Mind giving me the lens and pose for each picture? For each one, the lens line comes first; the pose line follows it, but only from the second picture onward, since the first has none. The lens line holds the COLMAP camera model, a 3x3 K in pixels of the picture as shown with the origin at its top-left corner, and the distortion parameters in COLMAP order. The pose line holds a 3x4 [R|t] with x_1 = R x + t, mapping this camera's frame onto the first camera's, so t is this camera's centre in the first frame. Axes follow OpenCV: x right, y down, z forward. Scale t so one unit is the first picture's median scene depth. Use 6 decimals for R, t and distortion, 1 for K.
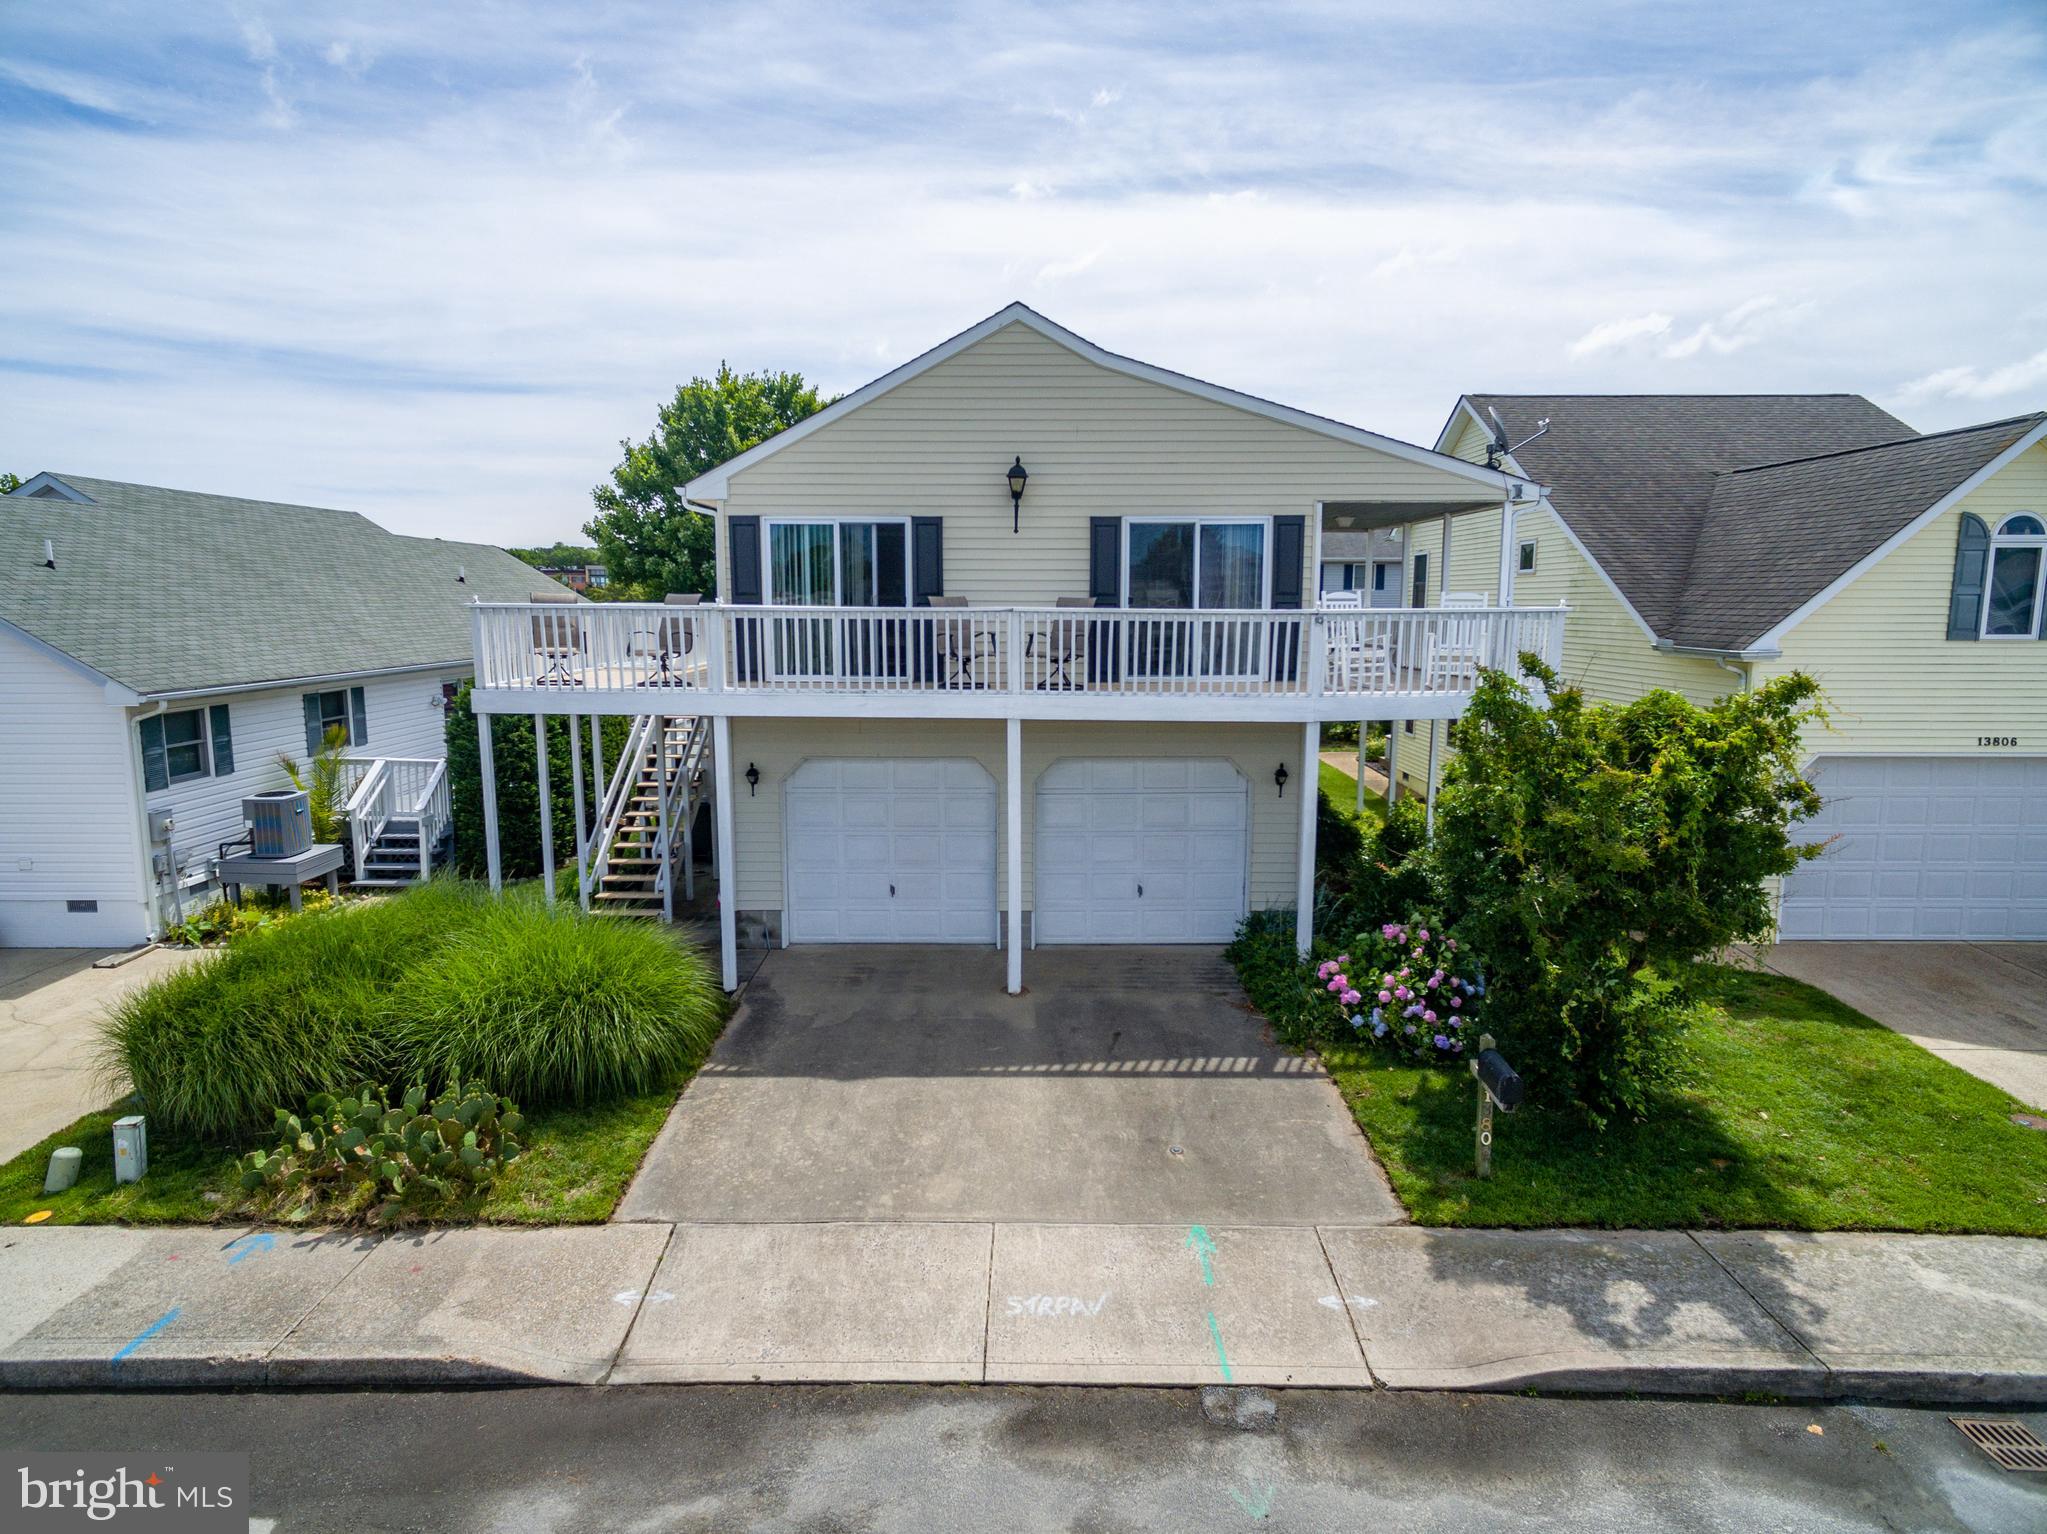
lens RADIAL K [[1144.8, 0, 1018.4], [0, 1144.8, 756.1], [0, 0, 1]] dist [0.006732, 0.005058]
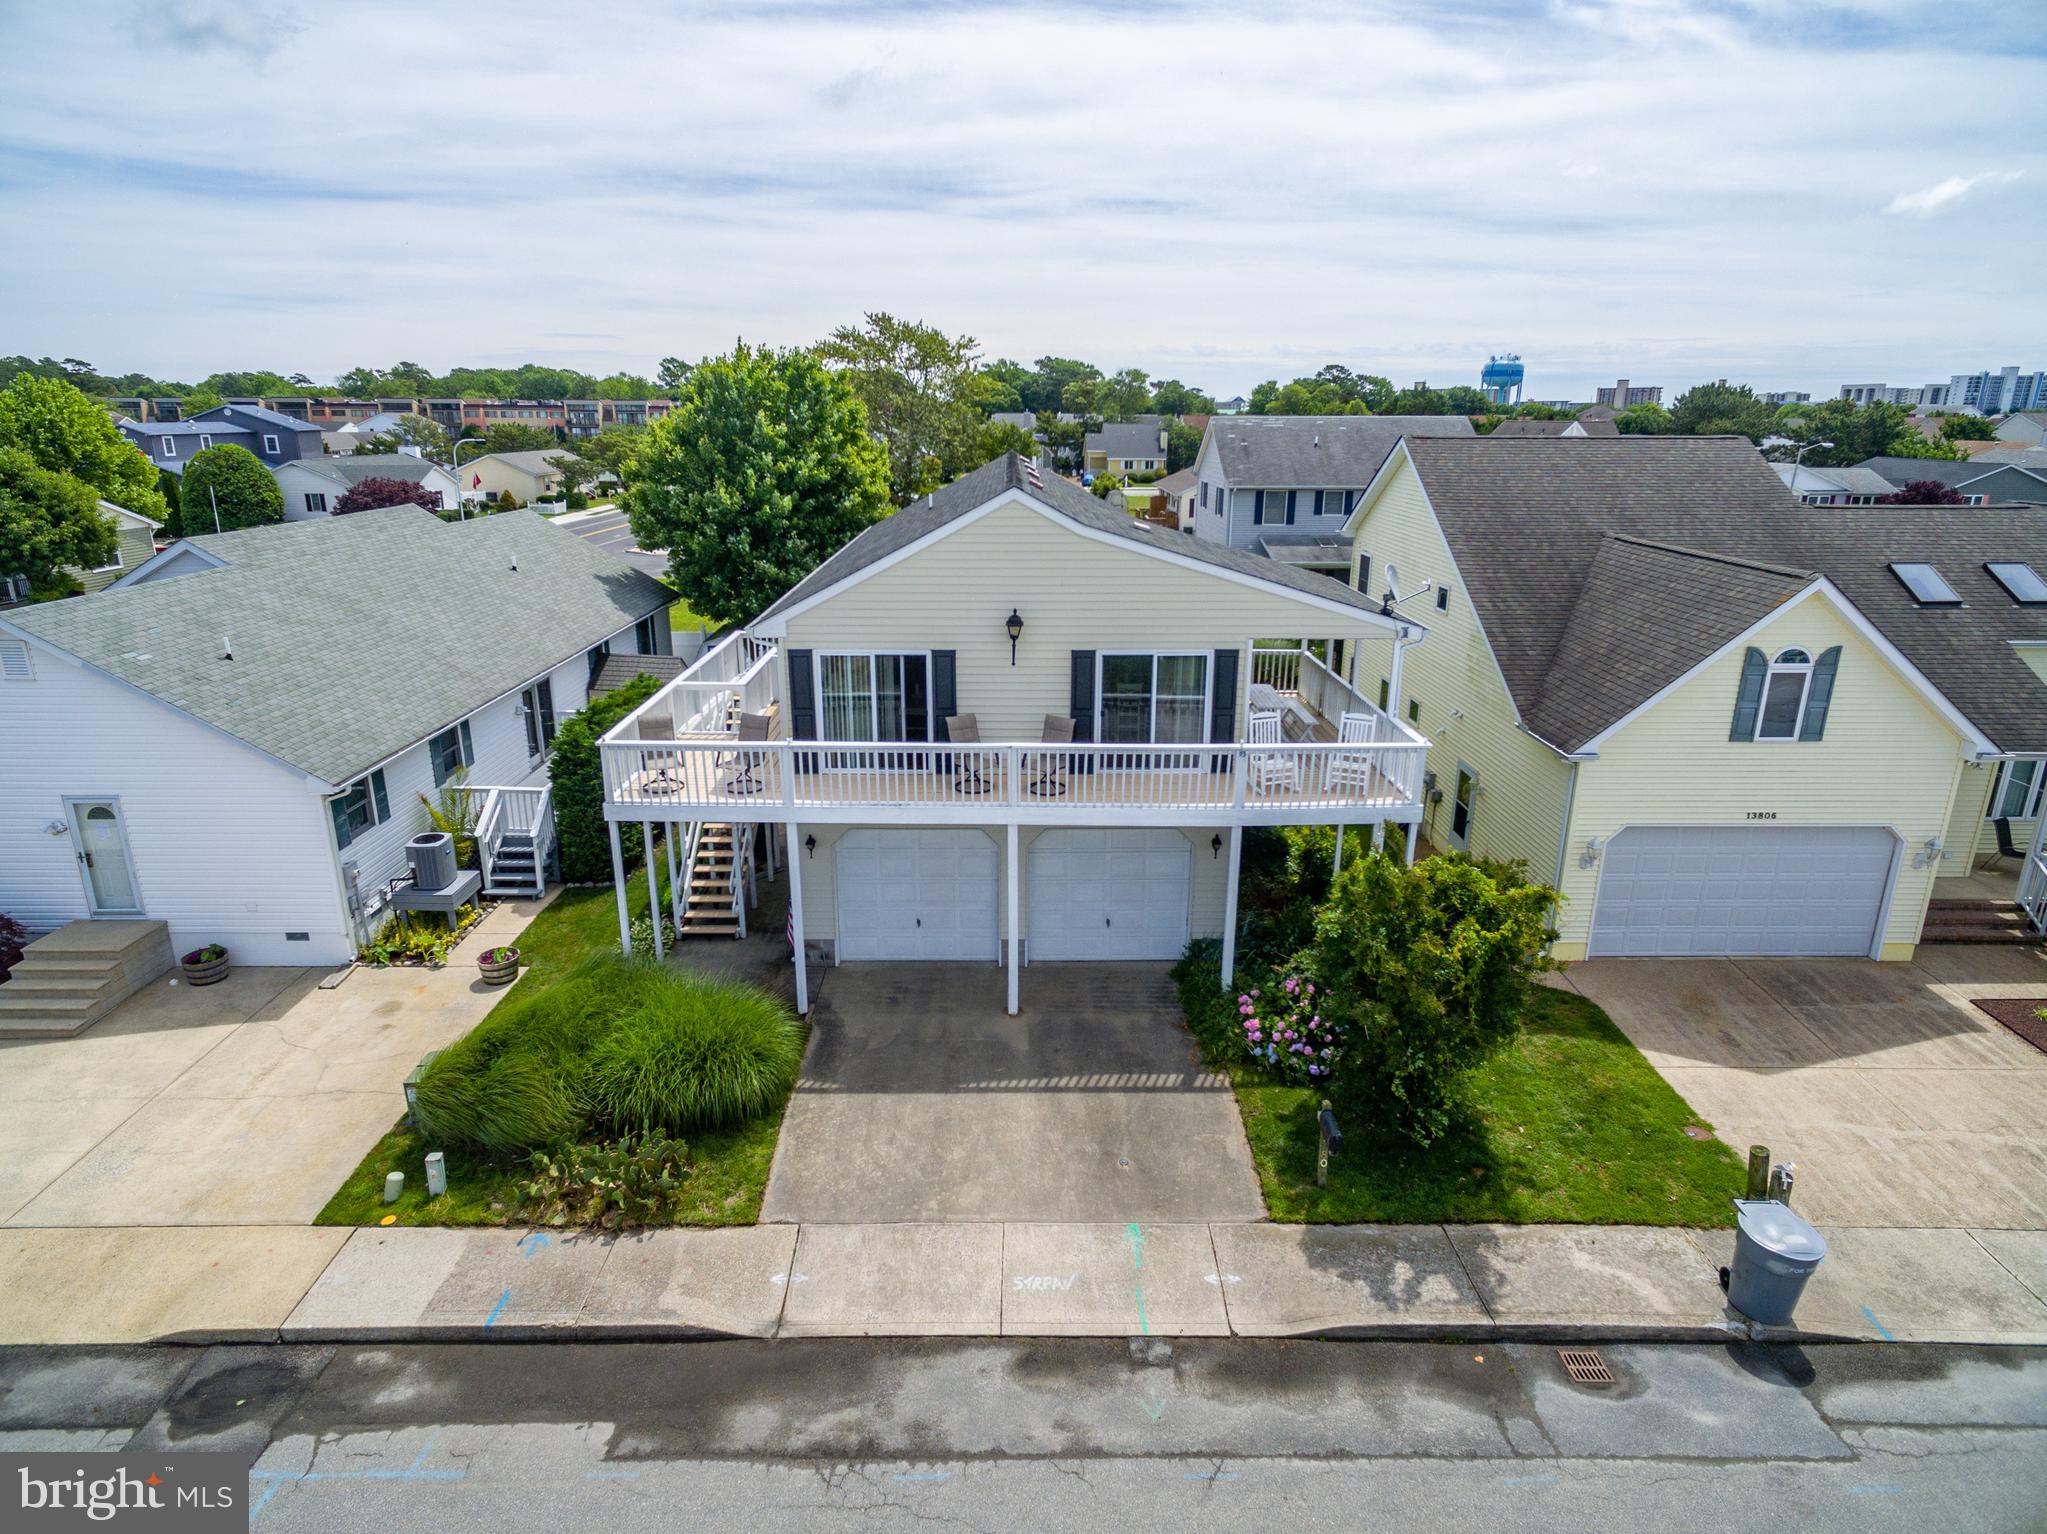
lens RADIAL K [[1144.8, 0, 1019.2], [0, 1144.8, 759.0], [0, 0, 1]] dist [0.006732, 0.005058]
pose [[0.999932, -0.002096, 0.011504, -0.013381], [0.000252, 0.987436, 0.158017, -0.361137], [-0.011691, -0.158004, 0.987369, -0.345520]]
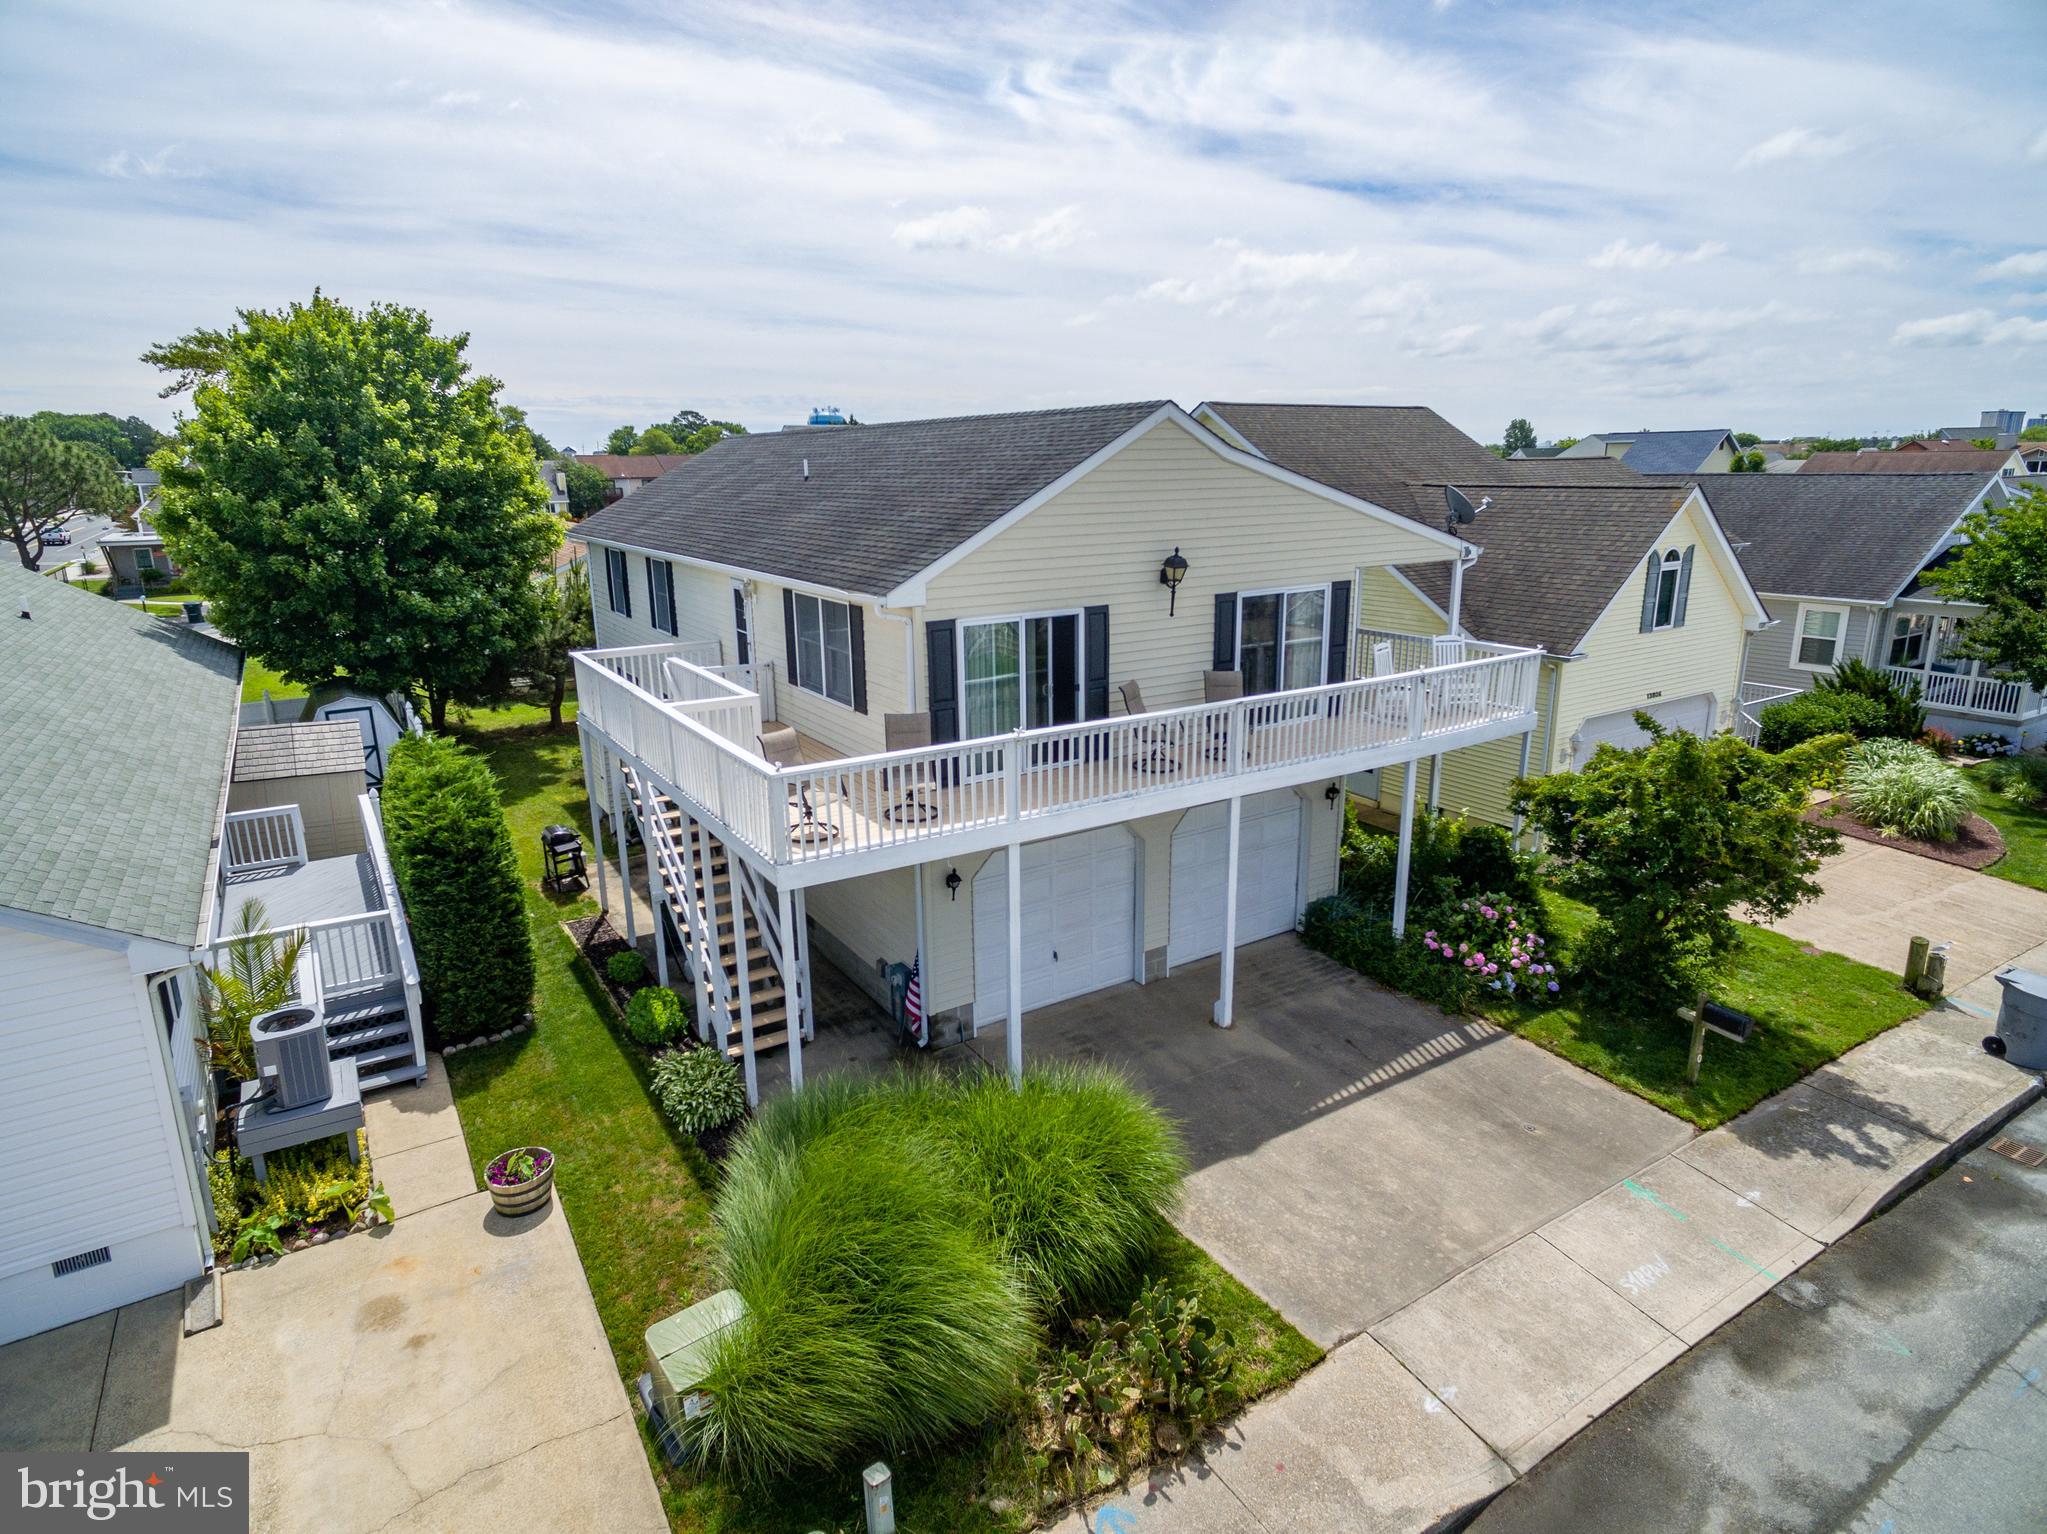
lens RADIAL K [[1144.8, 0, 1020.0], [0, 1144.8, 753.0], [0, 0, 1]] dist [0.006732, 0.005058]
pose [[0.841526, -0.146312, 0.520026, -0.865272], [0.088043, 0.986900, 0.135194, -0.278421], [-0.532994, -0.067985, 0.843383, 0.192524]]
